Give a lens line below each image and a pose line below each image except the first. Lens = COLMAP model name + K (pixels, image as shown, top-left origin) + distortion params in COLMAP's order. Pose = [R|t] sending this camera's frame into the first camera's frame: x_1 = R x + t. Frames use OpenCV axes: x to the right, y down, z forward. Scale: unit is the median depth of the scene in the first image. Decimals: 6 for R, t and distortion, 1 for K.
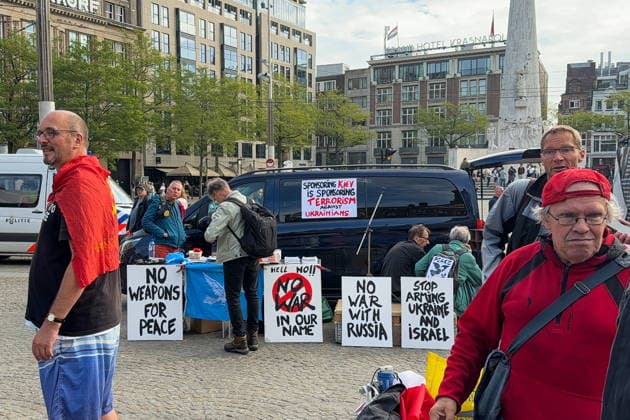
lens RADIAL K [[788.5, 0, 315.0], [0, 788.5, 210.0], [0, 0, 1]] dist [0.001908, -0.007553]
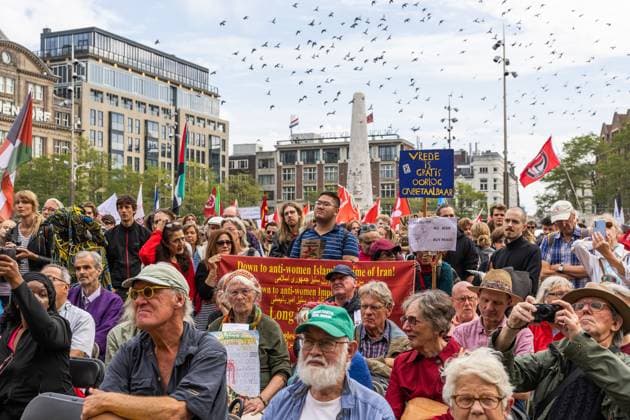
lens RADIAL K [[788.5, 0, 315.0], [0, 788.5, 210.0], [0, 0, 1]] dist [0.001908, -0.007553]
pose [[0.995388, 0.016129, 0.094570, 0.019239], [-0.008140, 0.996410, -0.084267, 0.002629], [-0.095590, 0.083108, 0.991945, -0.149589]]
